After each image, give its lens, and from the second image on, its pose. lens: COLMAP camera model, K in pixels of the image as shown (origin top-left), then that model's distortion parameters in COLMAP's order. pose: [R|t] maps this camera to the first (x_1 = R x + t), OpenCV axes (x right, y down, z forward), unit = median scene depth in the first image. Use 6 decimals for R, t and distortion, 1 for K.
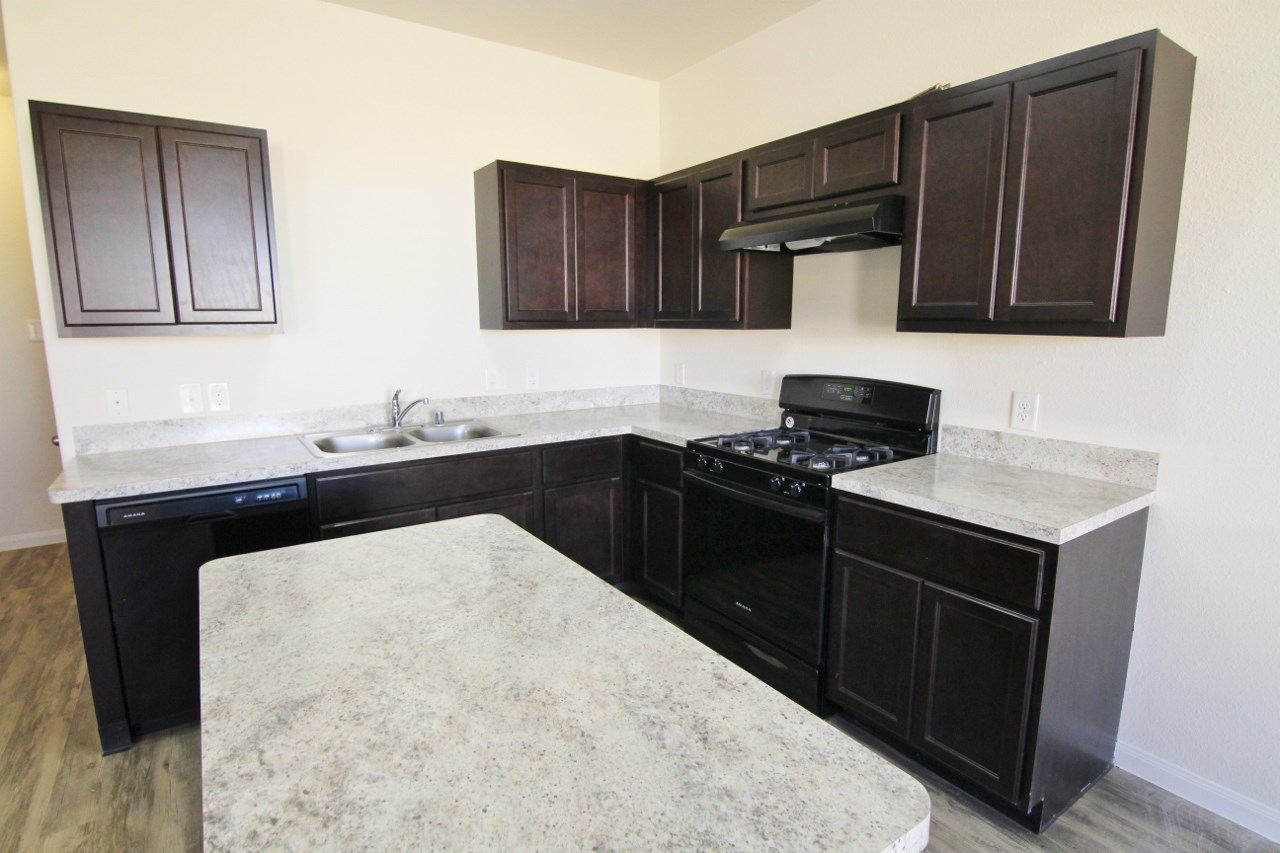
lens RADIAL K [[656.9, 0, 622.6], [0, 656.9, 427.7], [0, 0, 1]] dist [-0.020201, -0.001133]
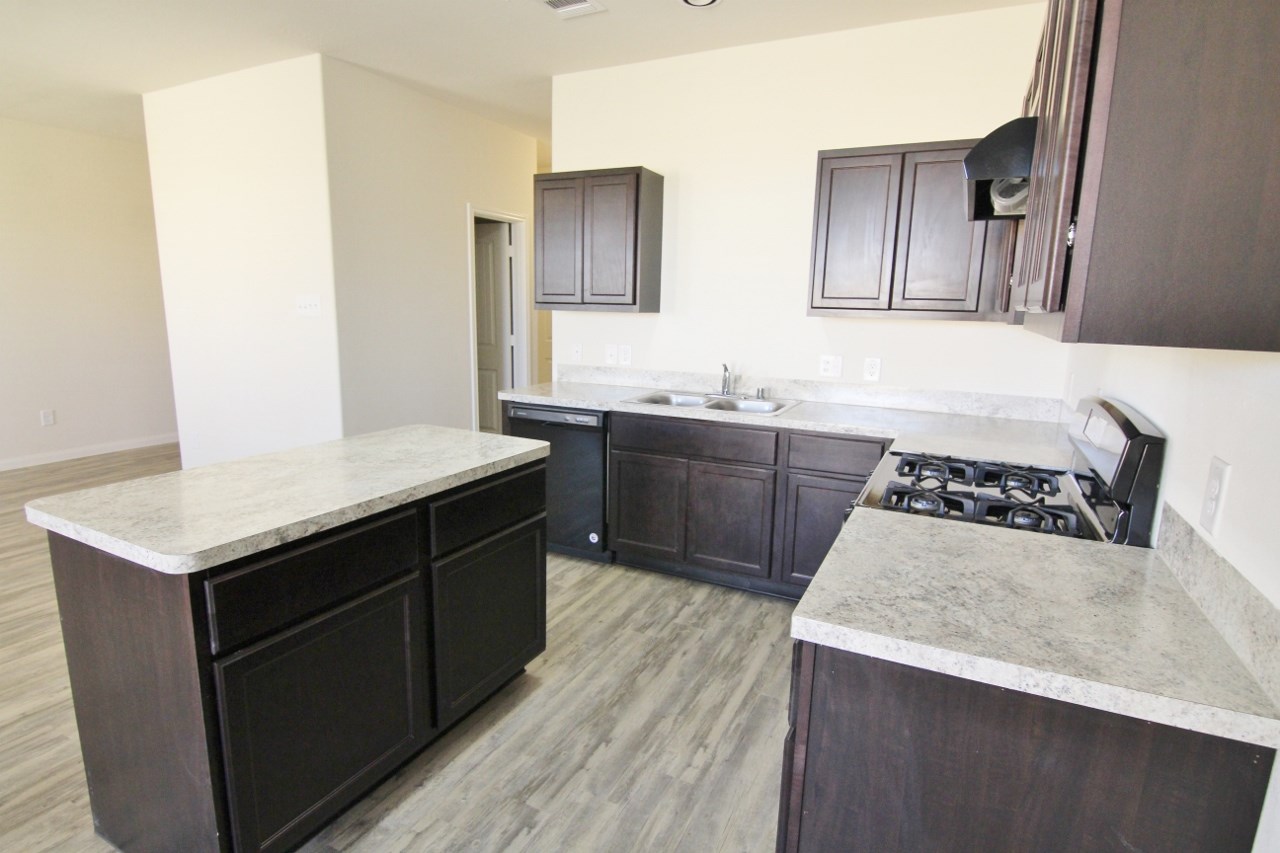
lens RADIAL K [[656.9, 0, 622.6], [0, 656.9, 427.7], [0, 0, 1]] dist [-0.020201, -0.001133]
pose [[0.487208, 0.175452, -0.855479, 0.659233], [-0.162186, 0.980746, 0.108776, -0.048047], [0.858093, 0.085750, 0.506284, 0.276732]]
